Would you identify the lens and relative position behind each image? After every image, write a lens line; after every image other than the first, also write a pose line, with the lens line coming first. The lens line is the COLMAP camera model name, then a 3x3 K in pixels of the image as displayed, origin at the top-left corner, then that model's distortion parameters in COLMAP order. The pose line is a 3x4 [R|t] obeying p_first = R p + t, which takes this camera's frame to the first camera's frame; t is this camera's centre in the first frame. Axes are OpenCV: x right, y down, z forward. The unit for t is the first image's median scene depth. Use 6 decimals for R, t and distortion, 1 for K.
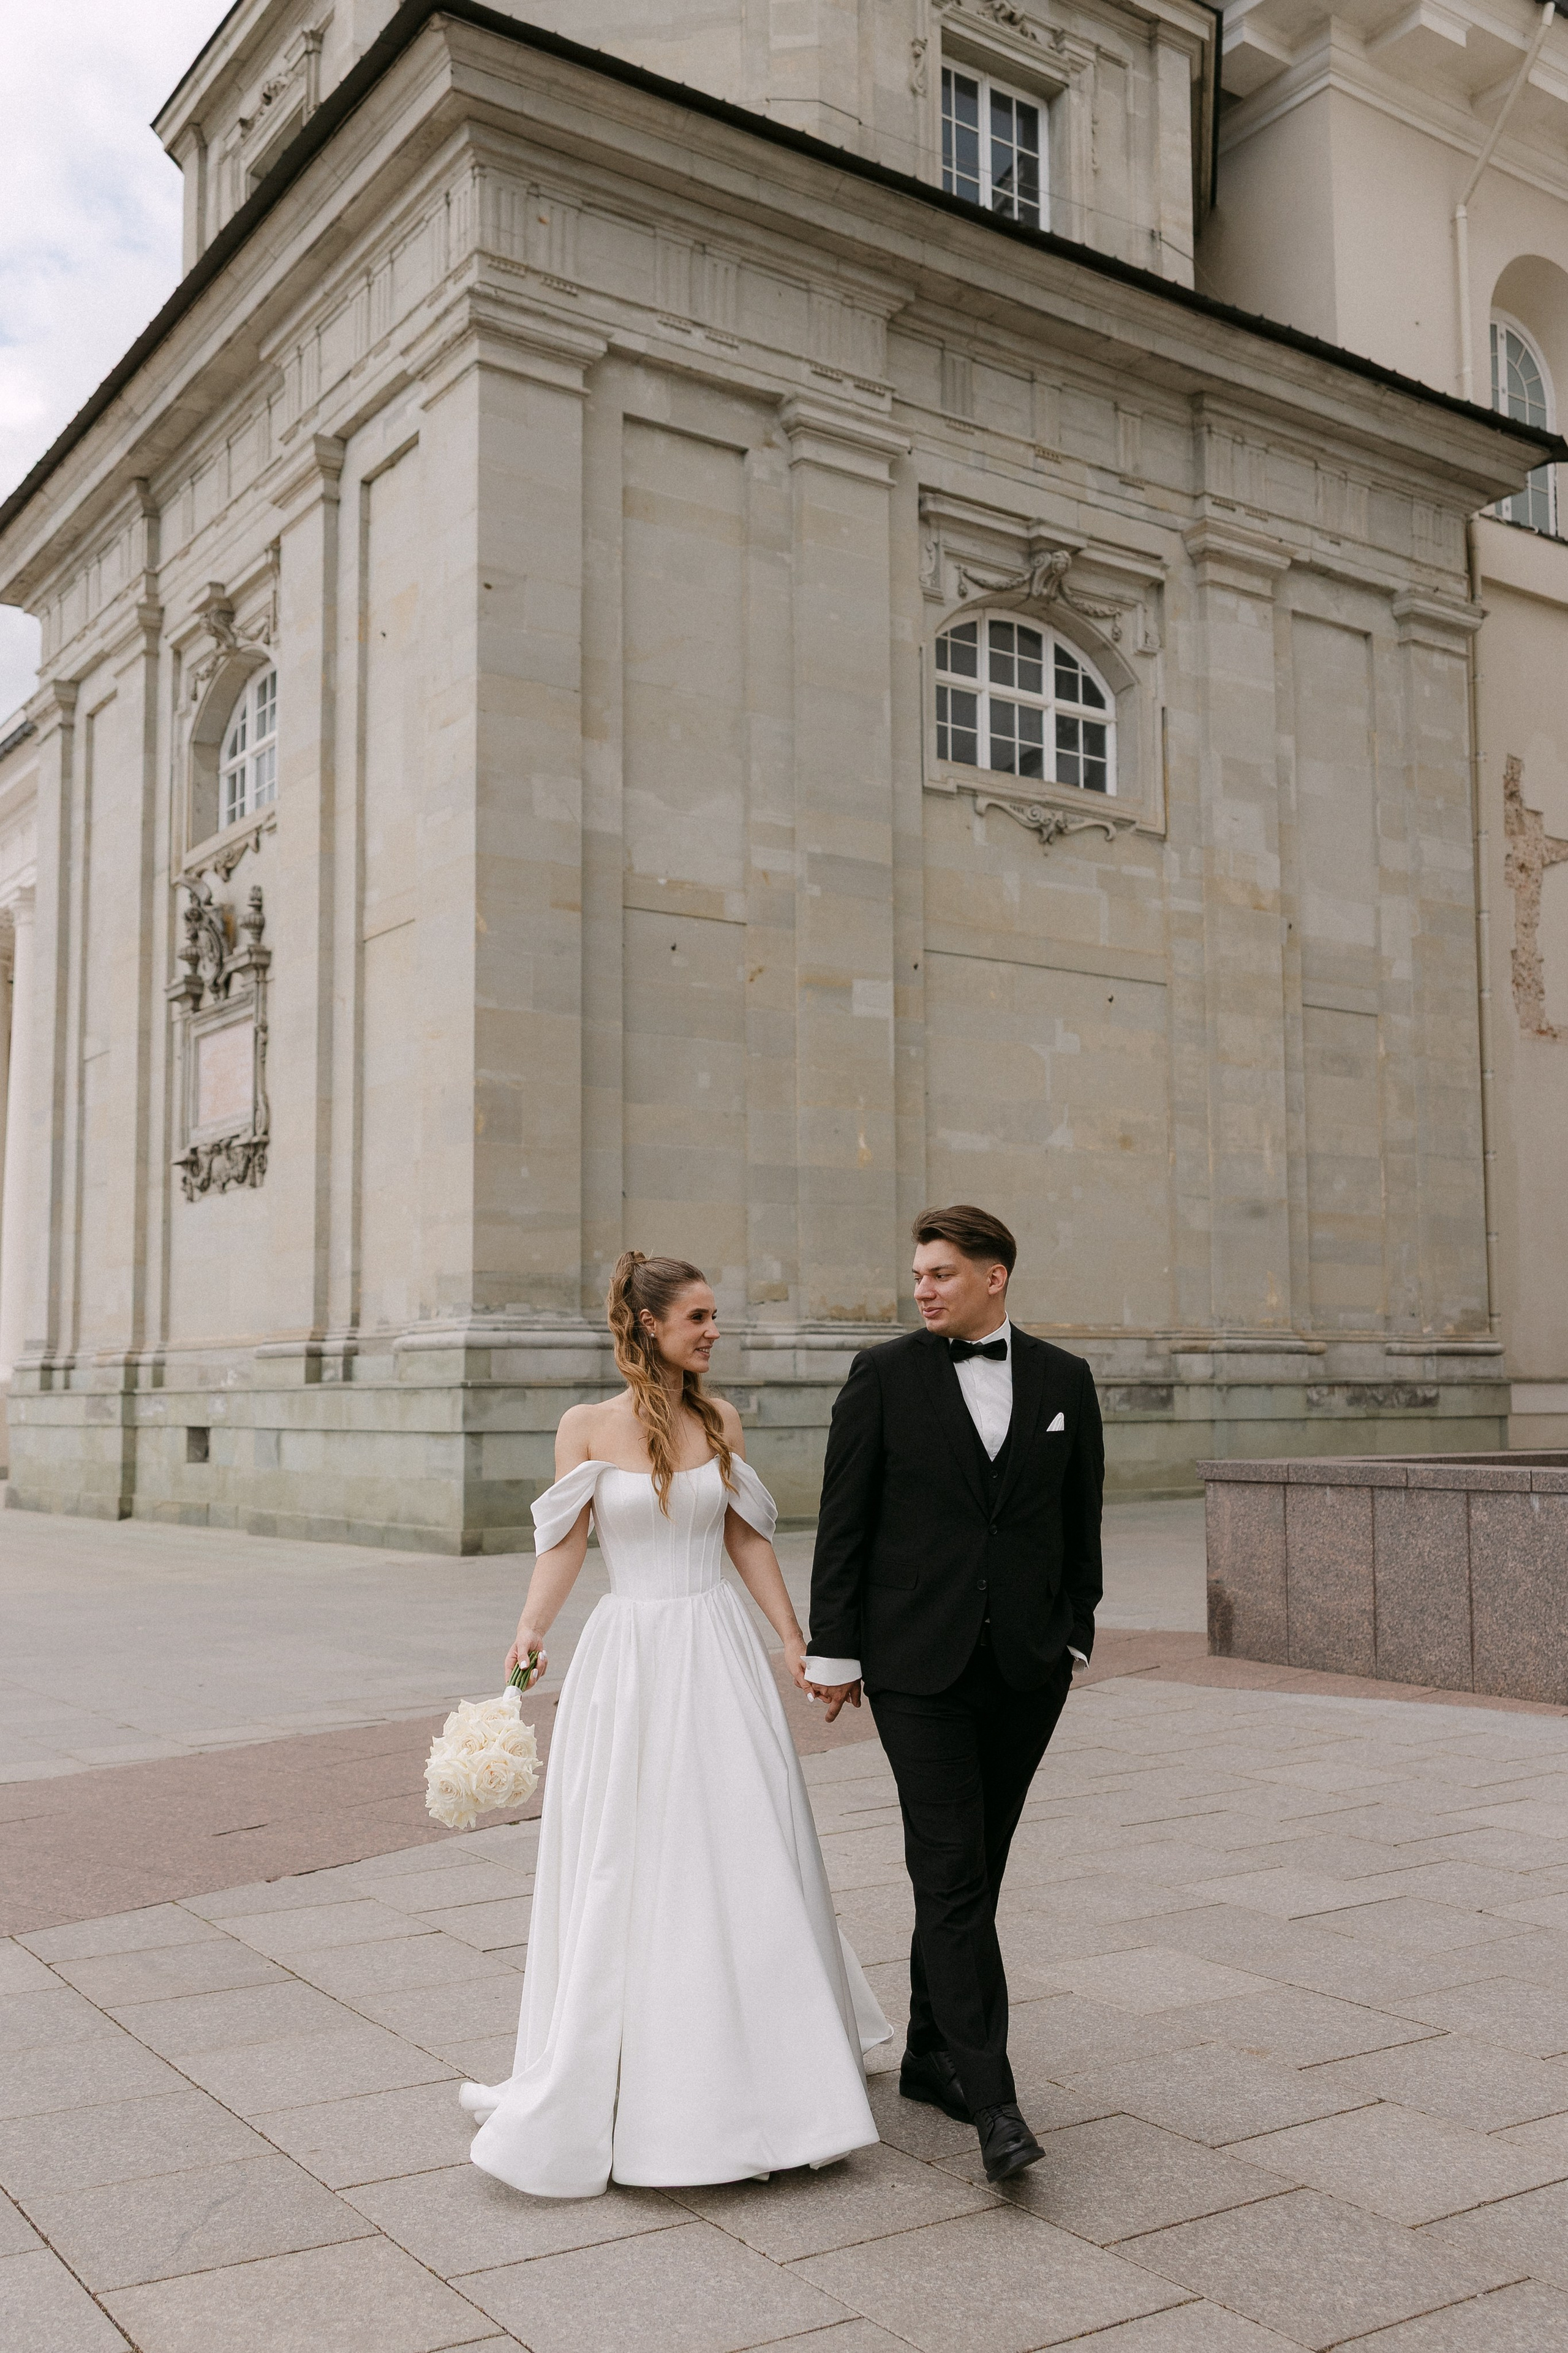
lens RADIAL K [[1982.7, 0, 832.4], [0, 1982.7, 1215.5], [0, 0, 1]] dist [0.008404, -0.005272]
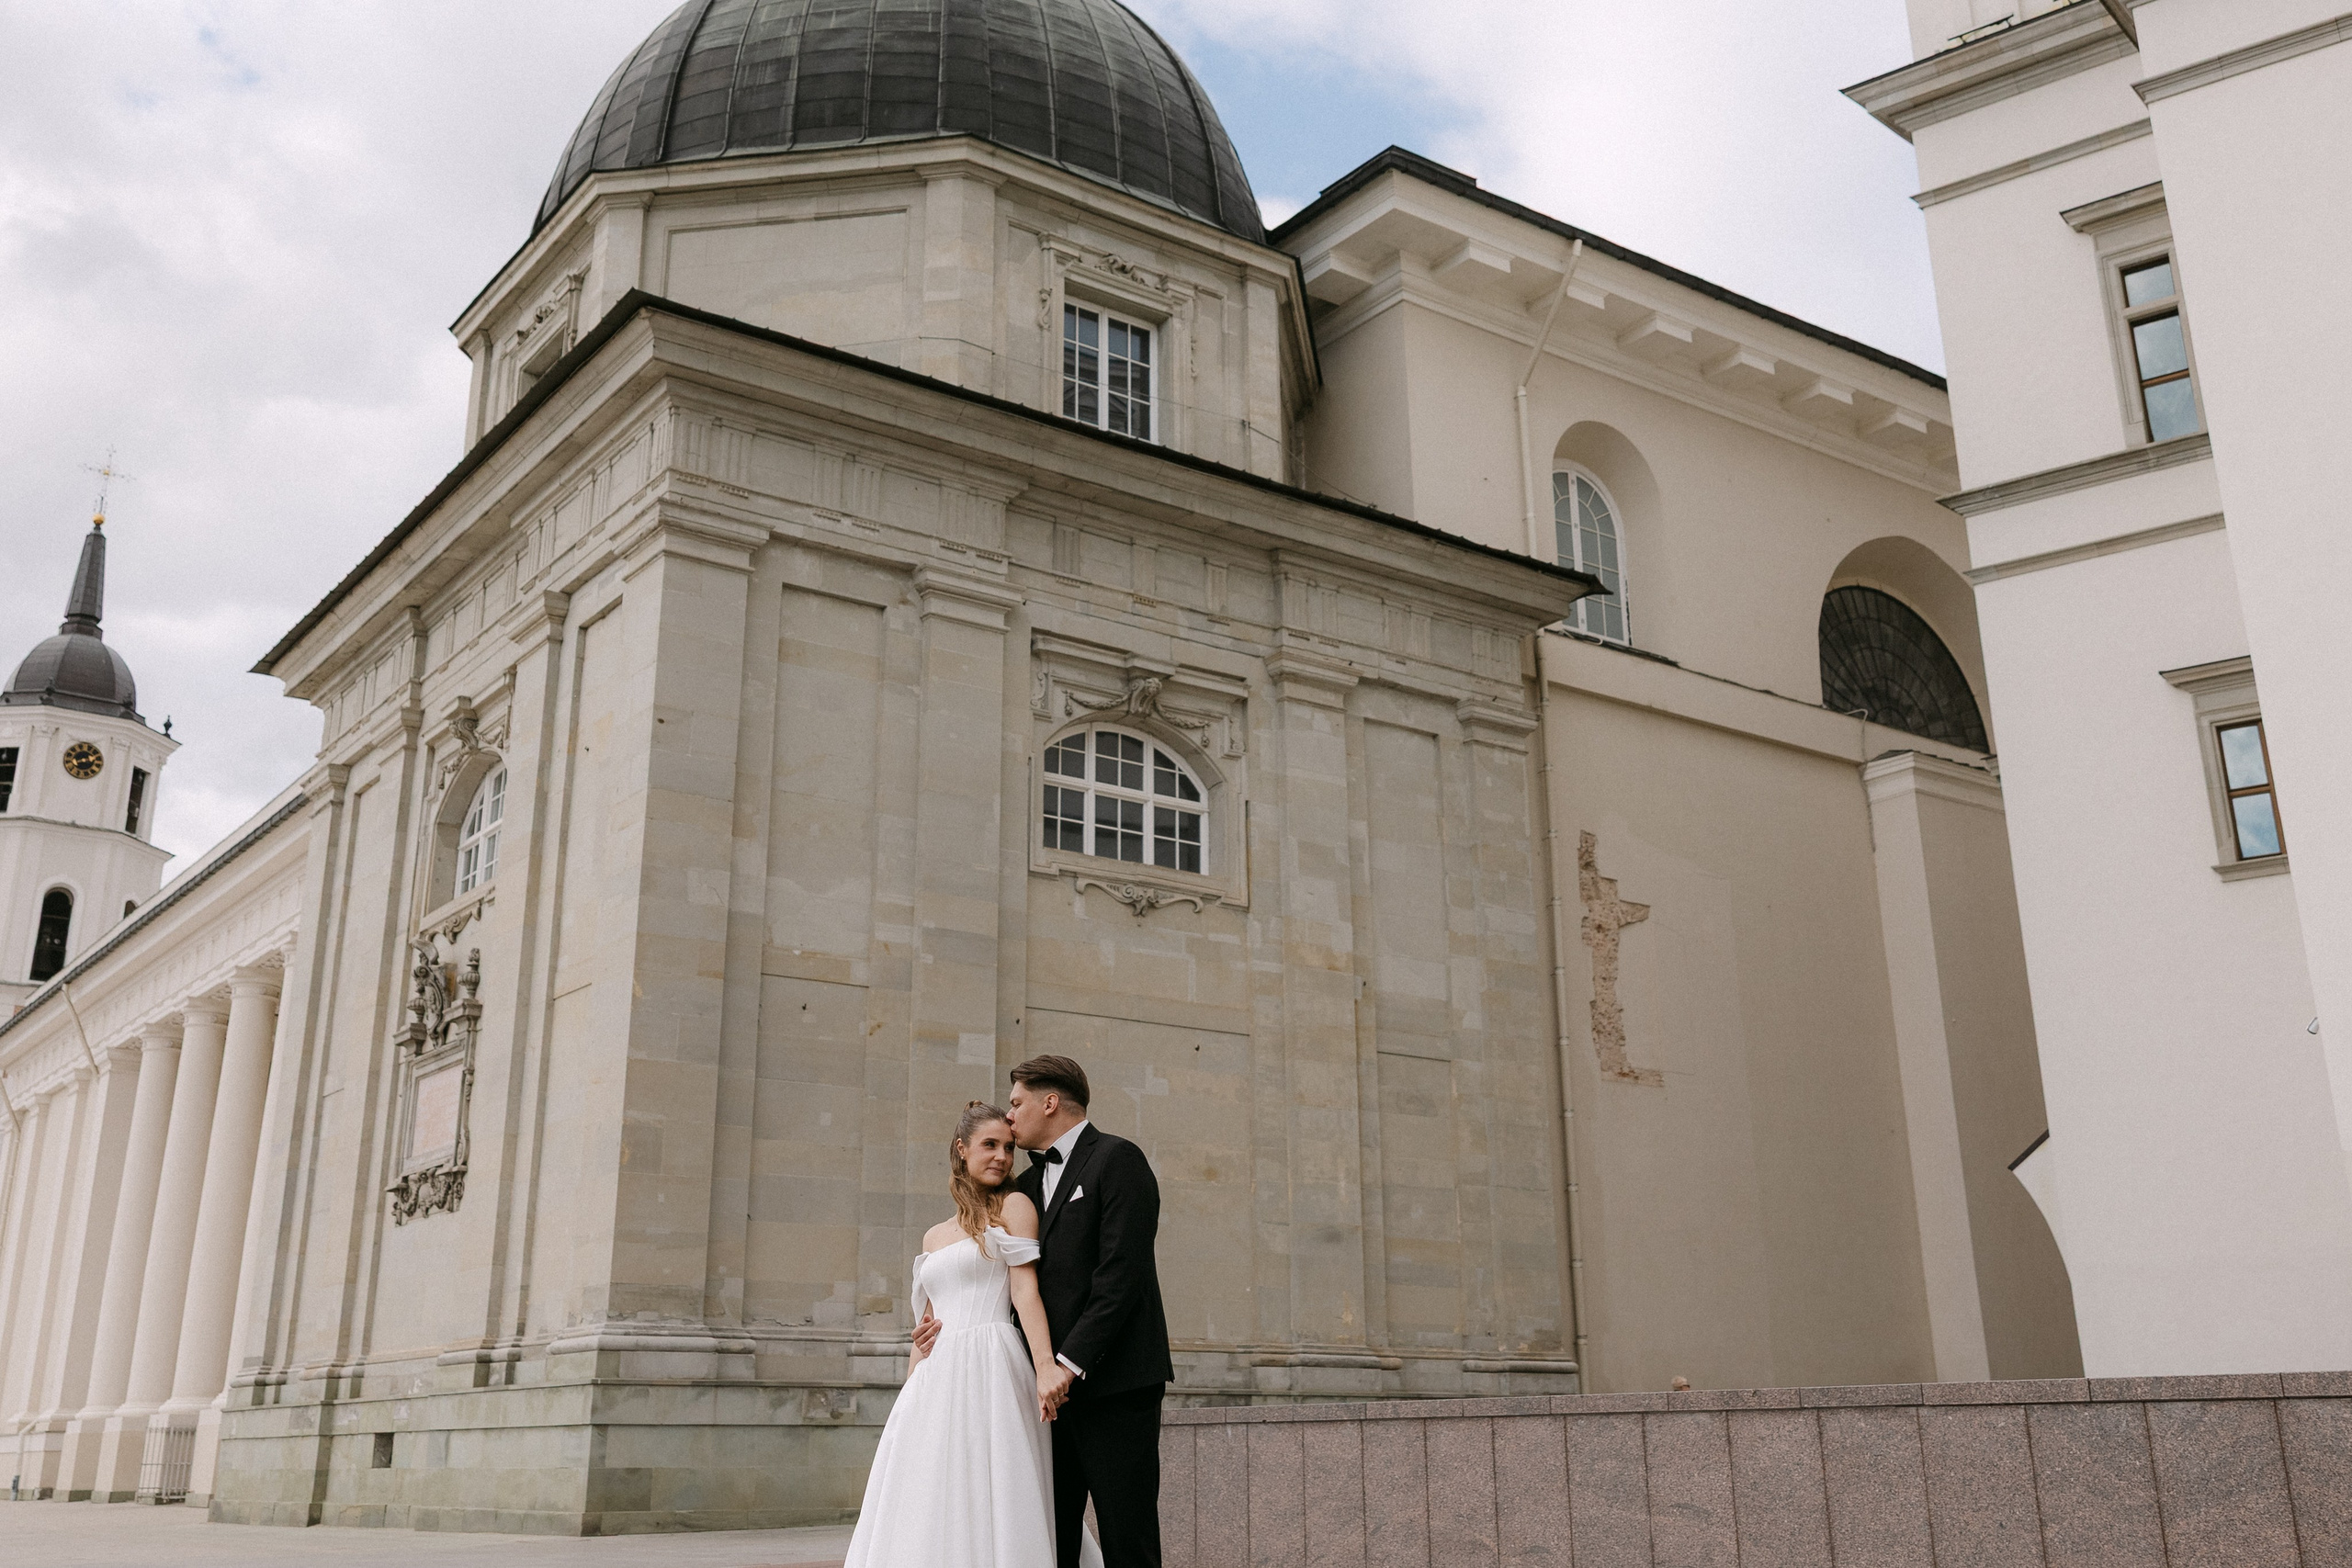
lens RADIAL K [[2063.1, 0, 1119.7], [0, 2063.1, 750.8], [0, 0, 1]] dist [0.008805, 0.007211]
pose [[0.999887, 0.000501, -0.014994, 0.110097], [-0.004030, 0.971686, -0.236241, 0.007323], [0.014451, 0.236275, 0.971579, -0.211045]]
